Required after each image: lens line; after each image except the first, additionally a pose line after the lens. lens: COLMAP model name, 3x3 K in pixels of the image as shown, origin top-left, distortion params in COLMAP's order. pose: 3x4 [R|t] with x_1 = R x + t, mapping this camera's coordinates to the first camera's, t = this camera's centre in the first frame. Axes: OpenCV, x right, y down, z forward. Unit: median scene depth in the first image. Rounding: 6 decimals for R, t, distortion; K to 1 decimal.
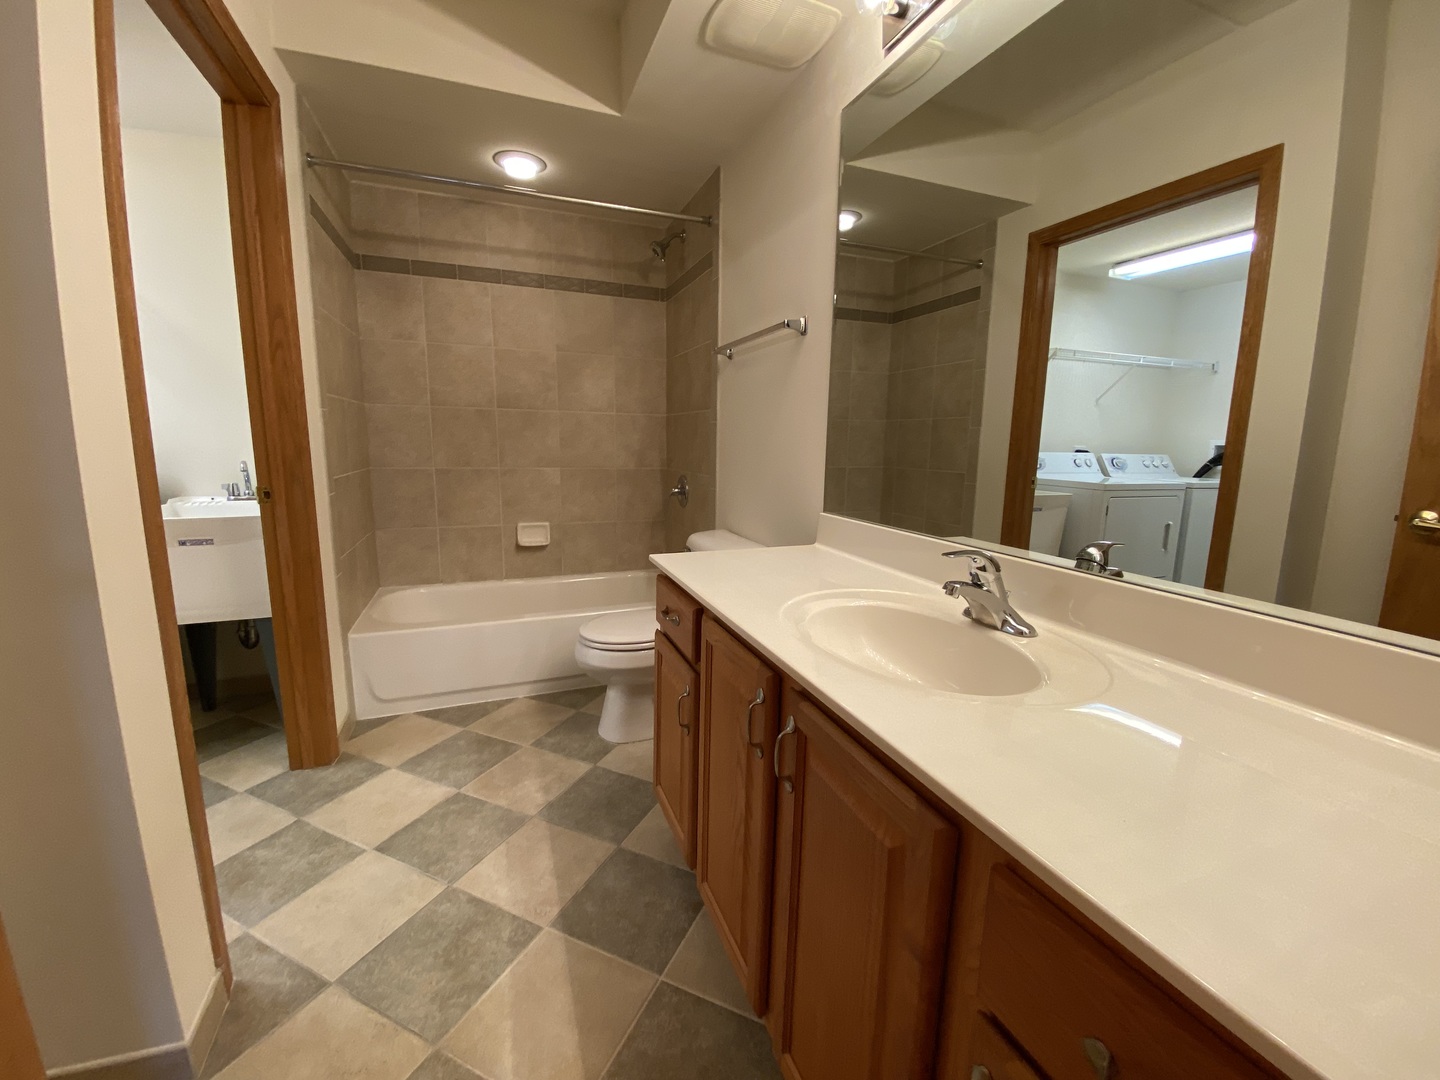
lens RADIAL K [[579.6, 0, 719.4], [0, 579.6, 535.2], [0, 0, 1]] dist [-0.000603, -0.000087]
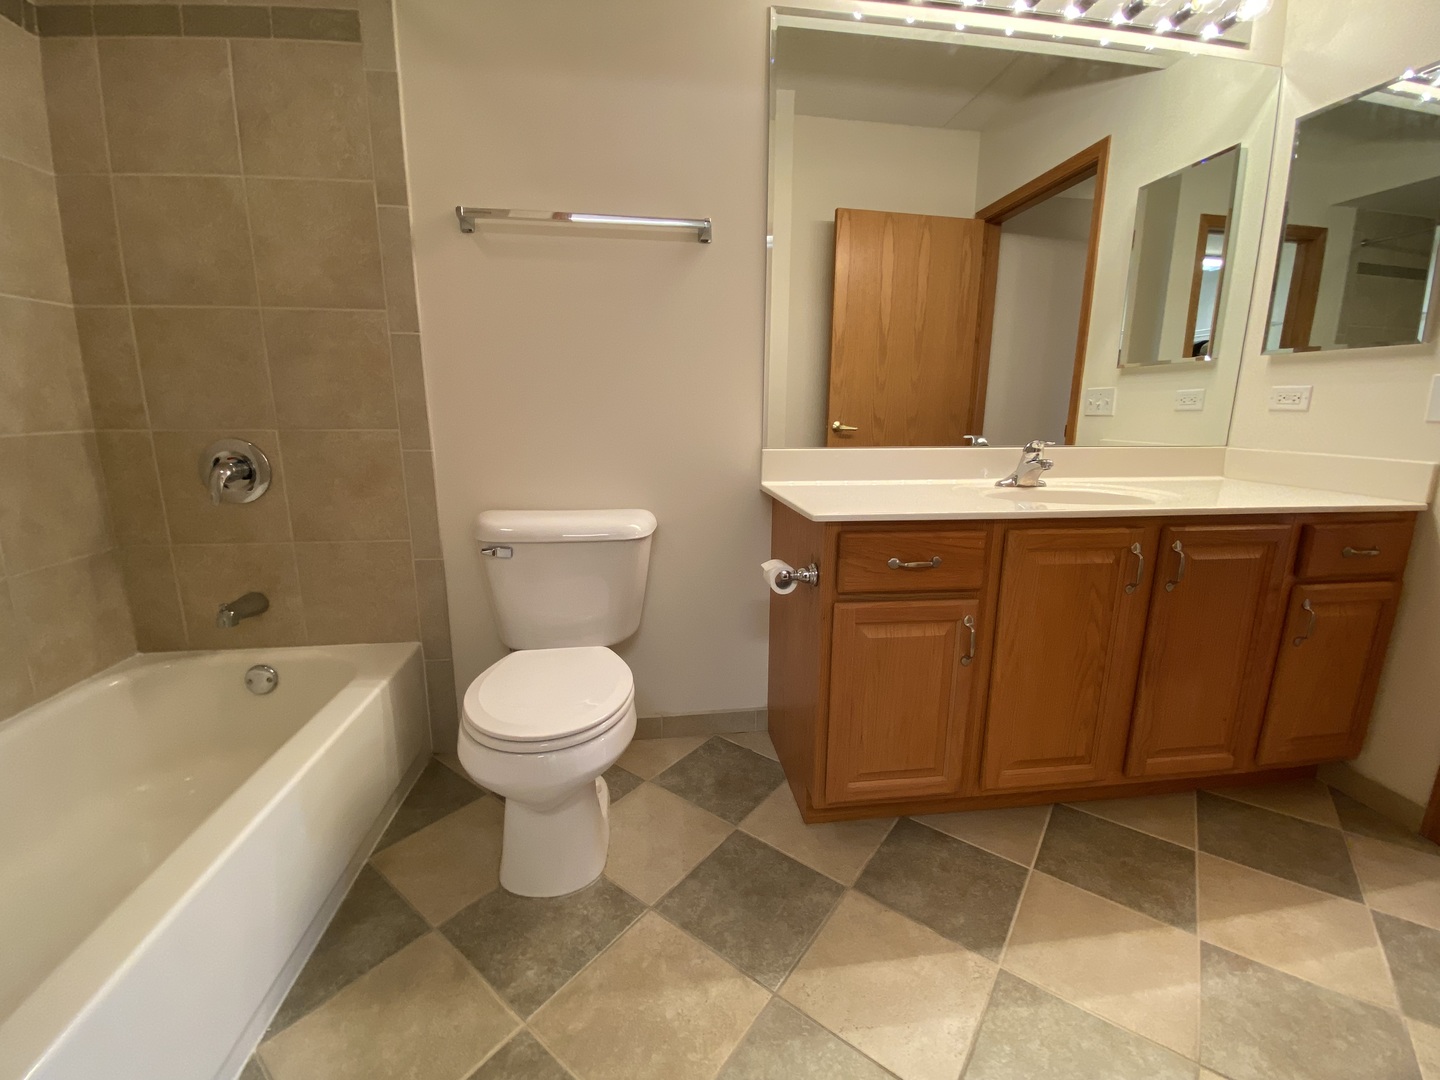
lens RADIAL K [[597.6, 0, 720.1], [0, 597.6, 540.5], [0, 0, 1]] dist [0.003486, 0.000001]
pose [[0.221741, -0.194193, 0.955573, -0.891540], [0.154309, 0.974609, 0.162254, -0.068780], [-0.962819, 0.111475, 0.246076, 0.932029]]
